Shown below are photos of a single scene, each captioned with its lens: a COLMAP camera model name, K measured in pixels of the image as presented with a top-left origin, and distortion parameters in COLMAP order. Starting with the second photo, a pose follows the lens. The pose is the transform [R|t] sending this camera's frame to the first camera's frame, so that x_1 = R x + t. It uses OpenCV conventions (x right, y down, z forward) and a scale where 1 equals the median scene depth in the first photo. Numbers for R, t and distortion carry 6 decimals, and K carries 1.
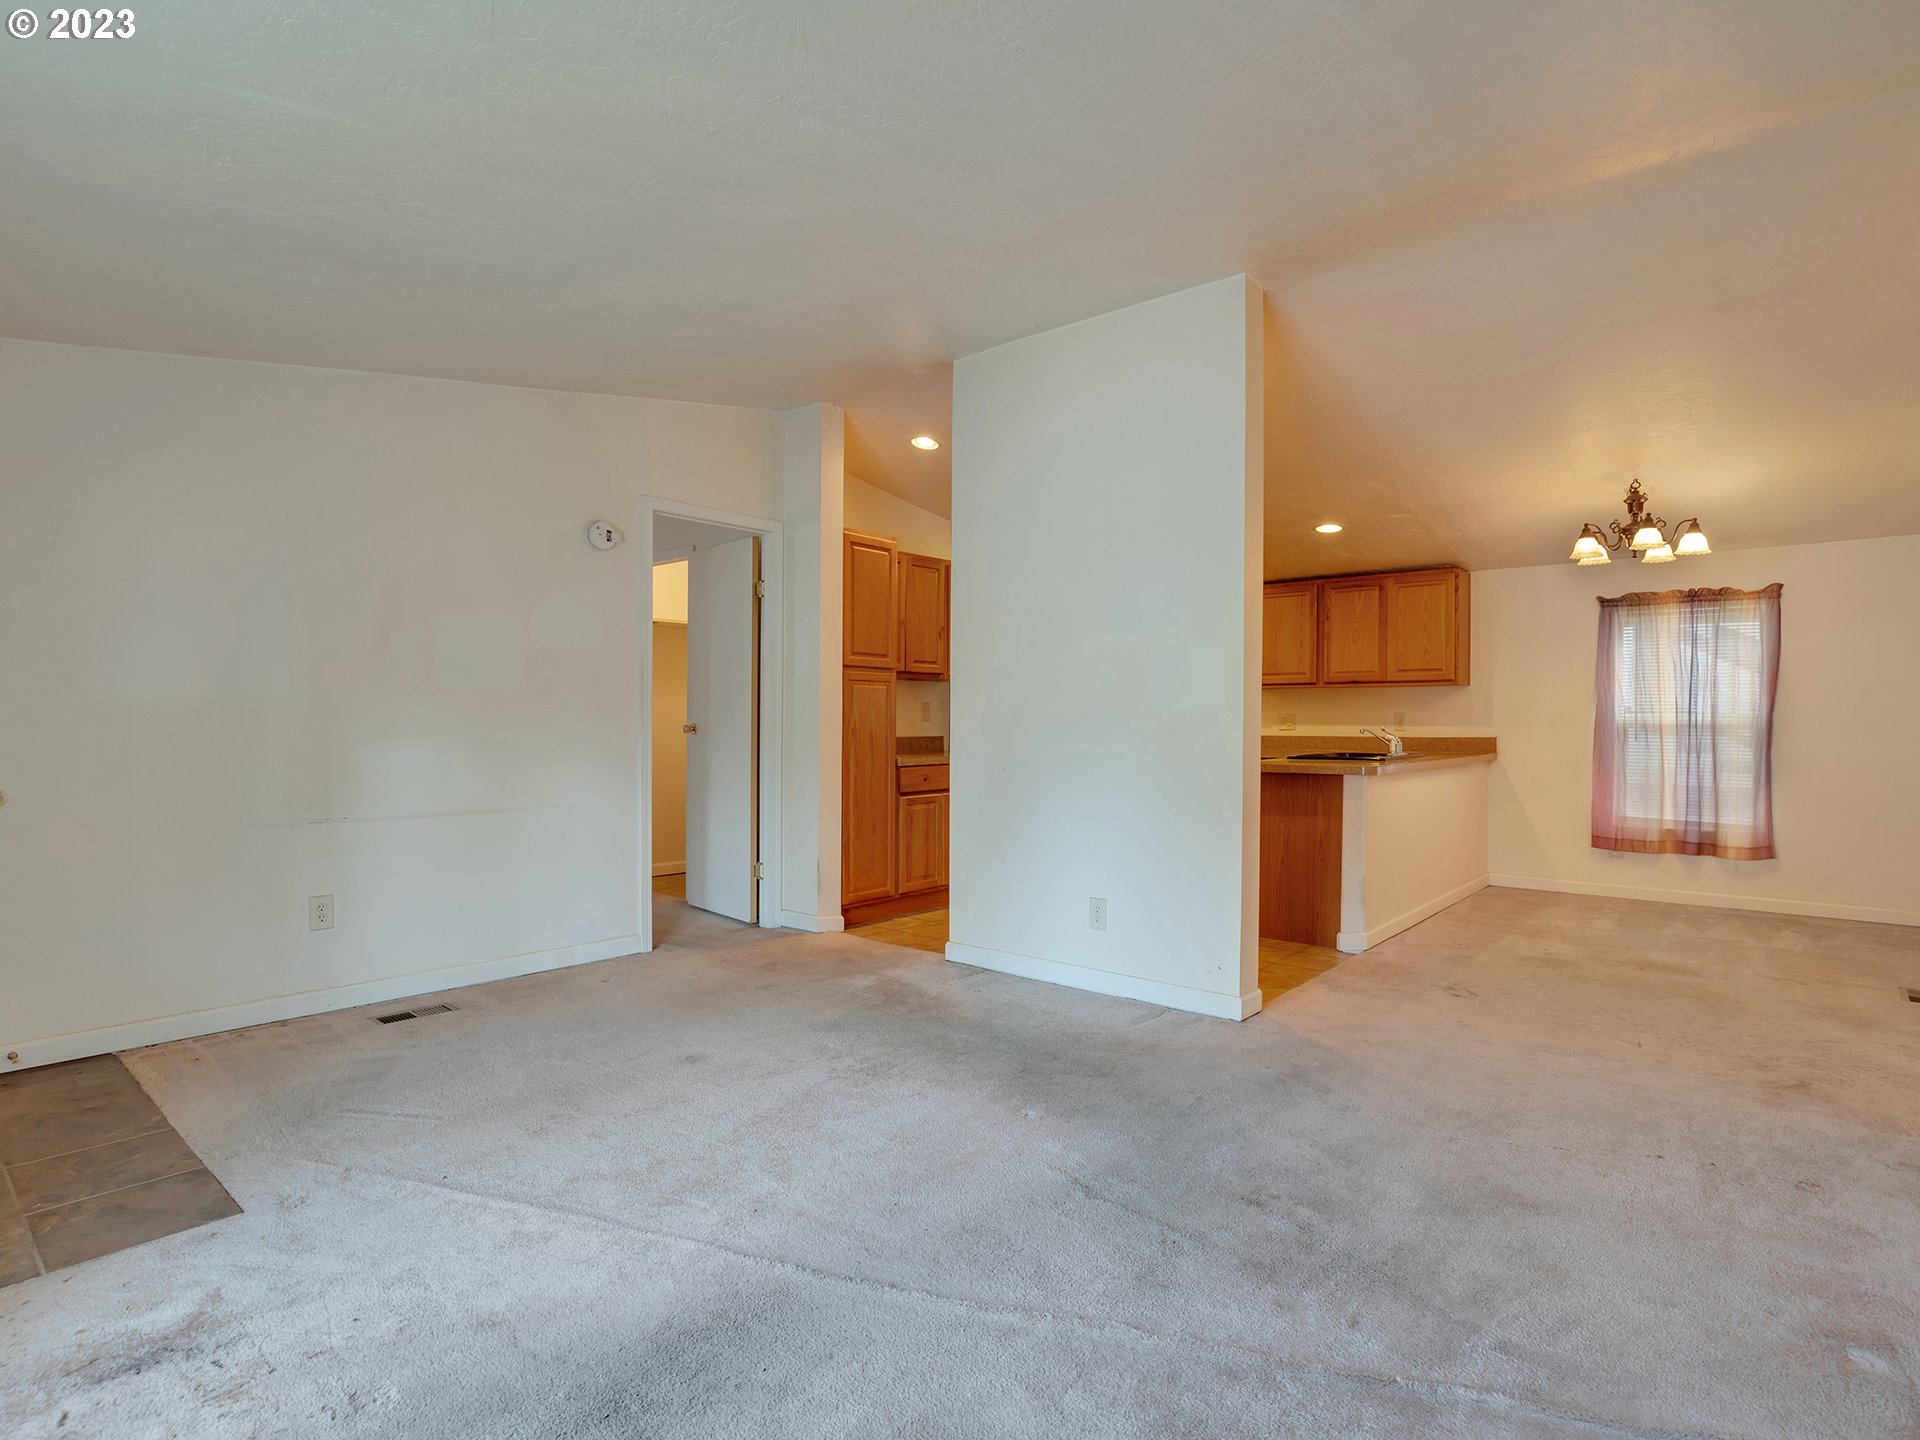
lens RADIAL K [[1025.5, 0, 914.0], [0, 1025.5, 721.0], [0, 0, 1]] dist [-0.044326, 0.010575]
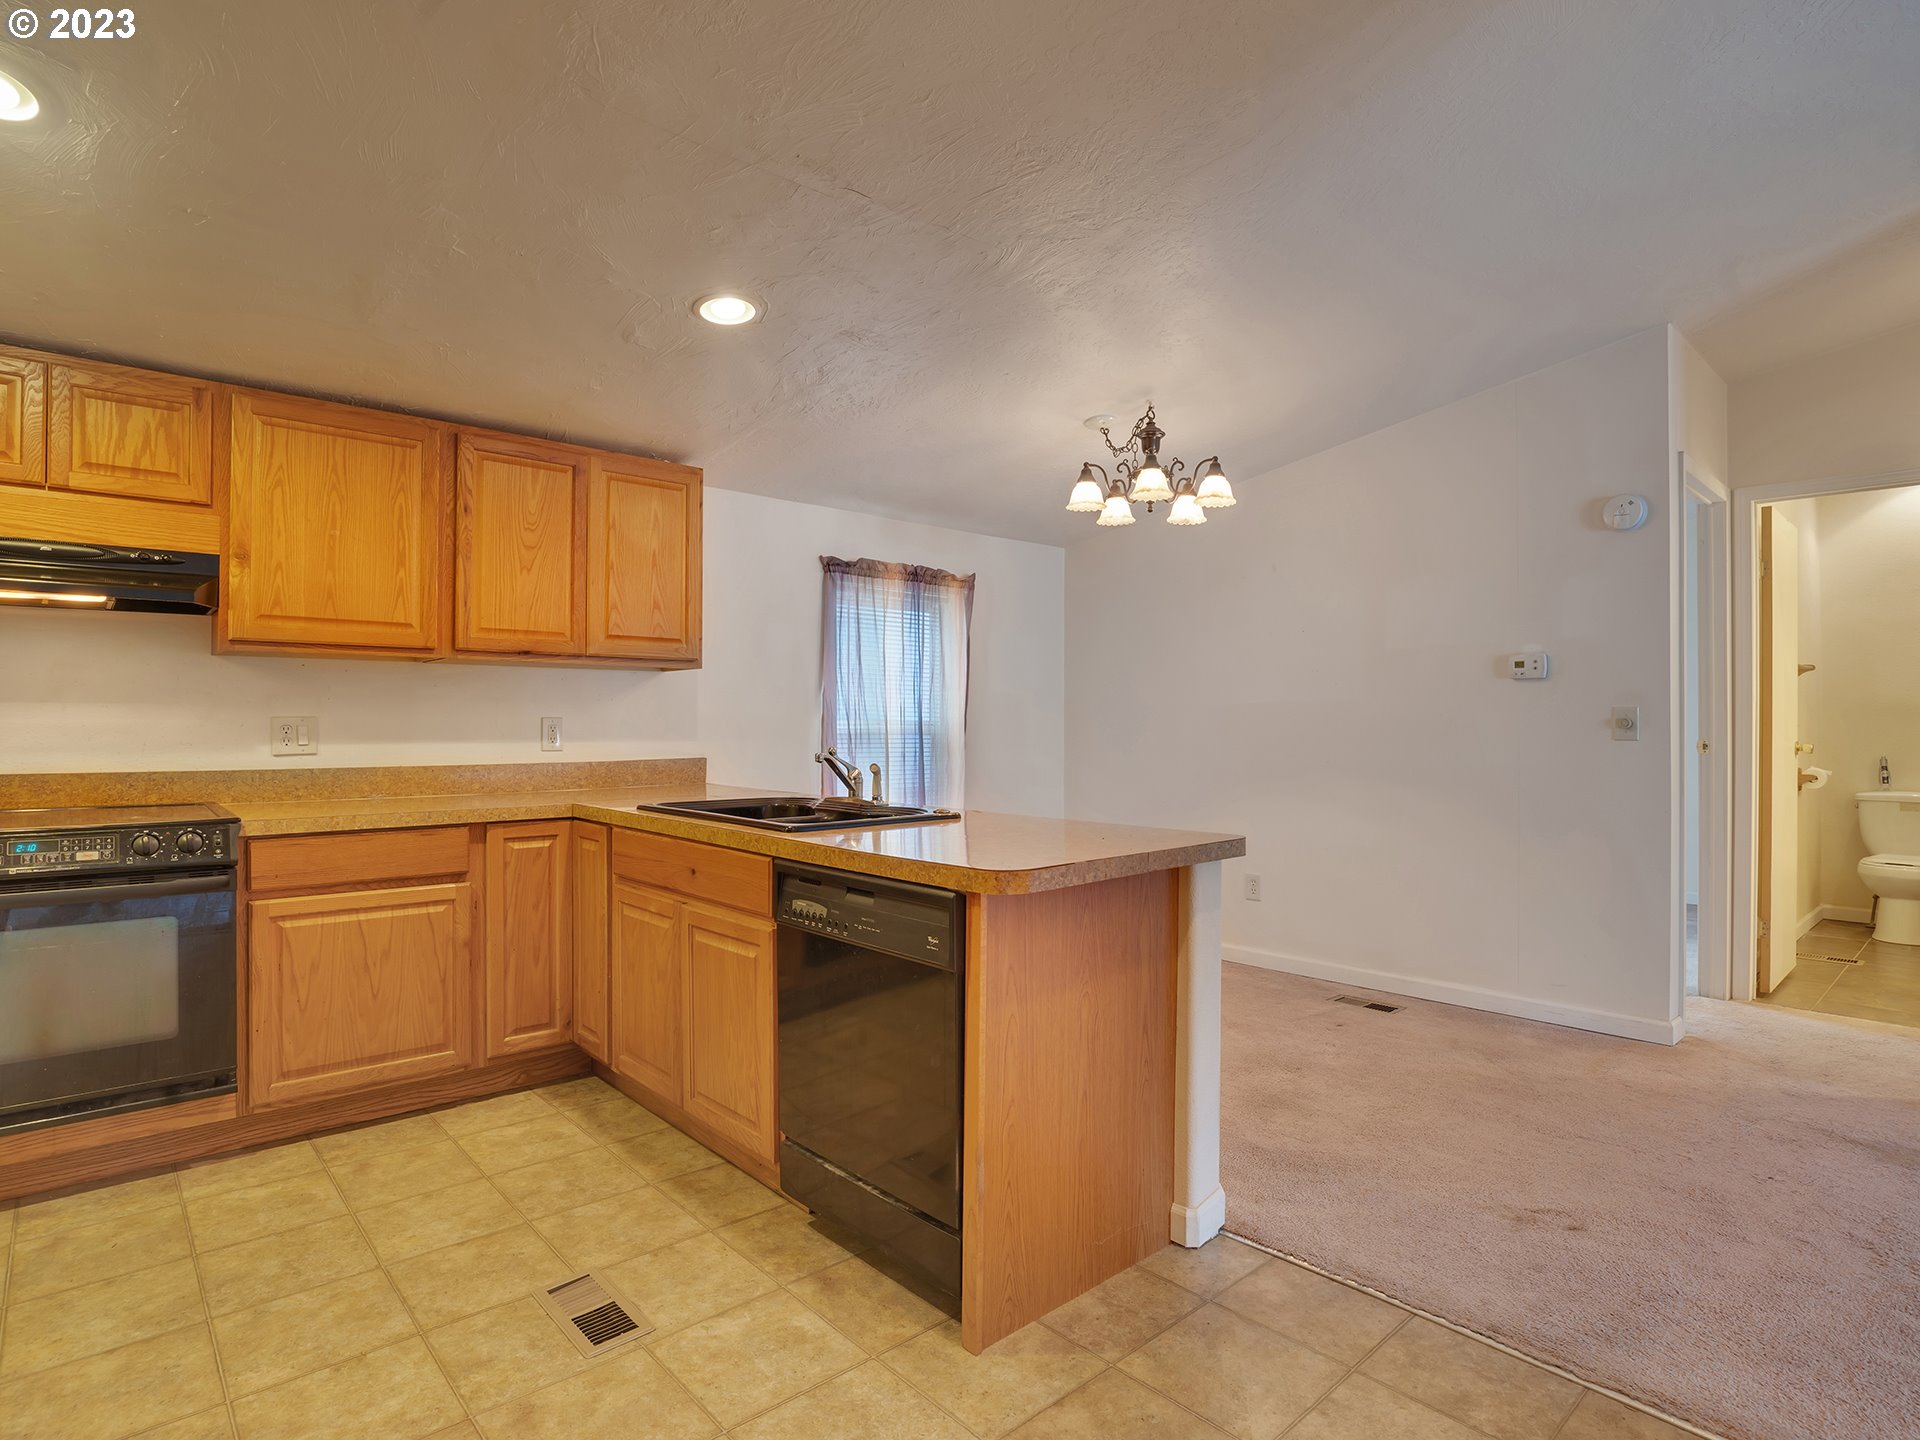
lens RADIAL K [[1024.8, 0, 952.2], [0, 1024.8, 720.8], [0, 0, 1]] dist [-0.048168, 0.013635]
pose [[0.088997, -0.000860, 0.996032, -0.034733], [-0.001330, 0.999999, 0.000982, -0.008112], [-0.996031, -0.001412, 0.088996, 0.904381]]
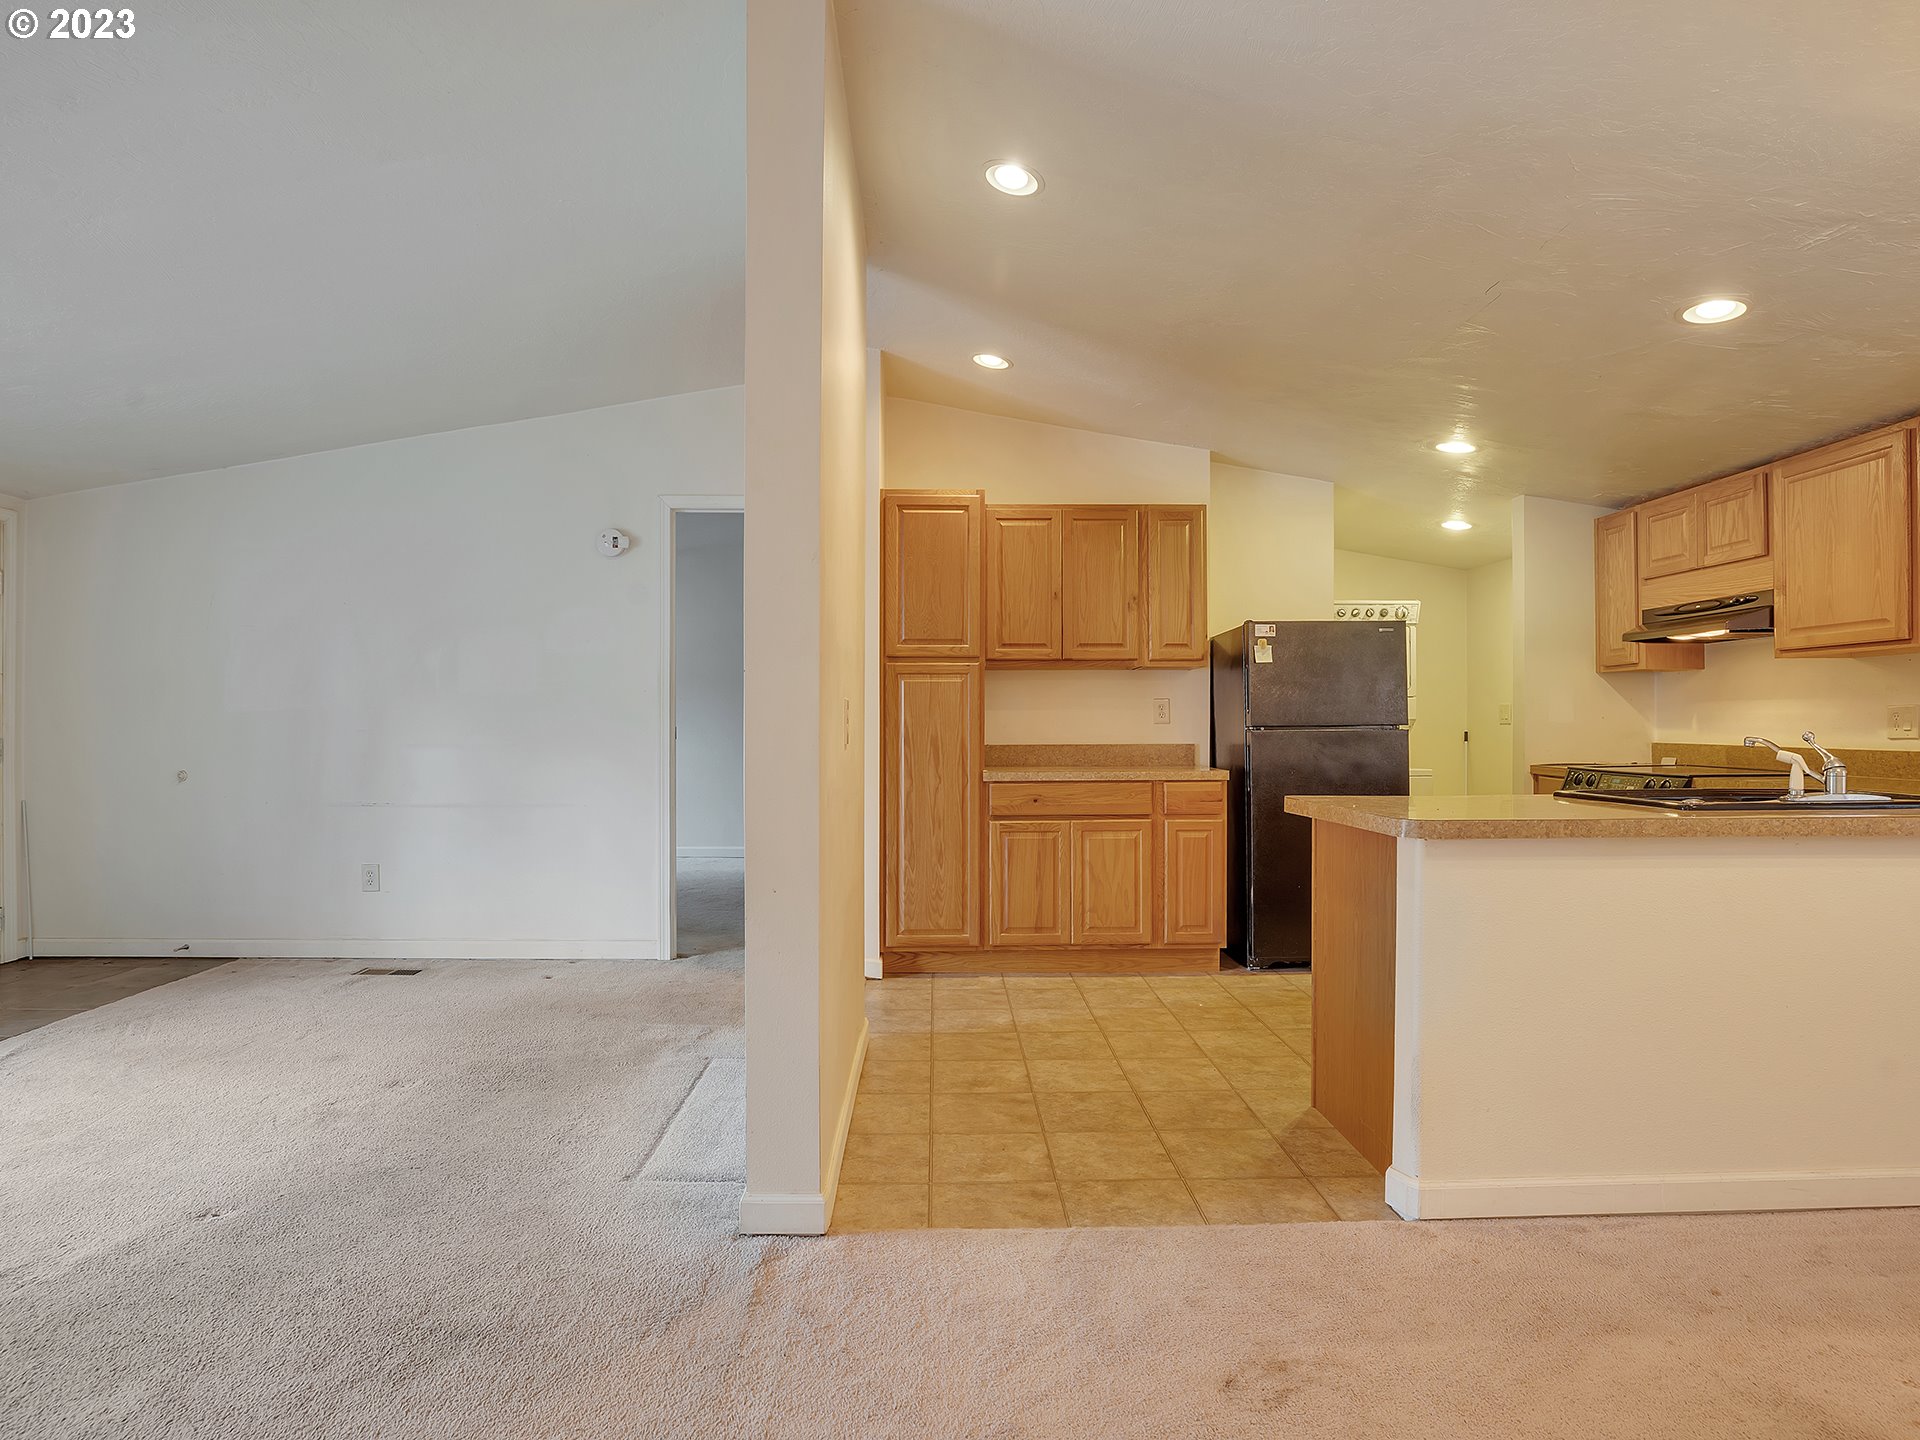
lens RADIAL K [[1025.5, 0, 914.0], [0, 1025.5, 721.0], [0, 0, 1]] dist [-0.044326, 0.010575]
pose [[0.667933, -0.005208, -0.744203, 0.527072], [0.002300, 0.999985, -0.004933, 0.001746], [0.744218, 0.001584, 0.667935, 0.437908]]
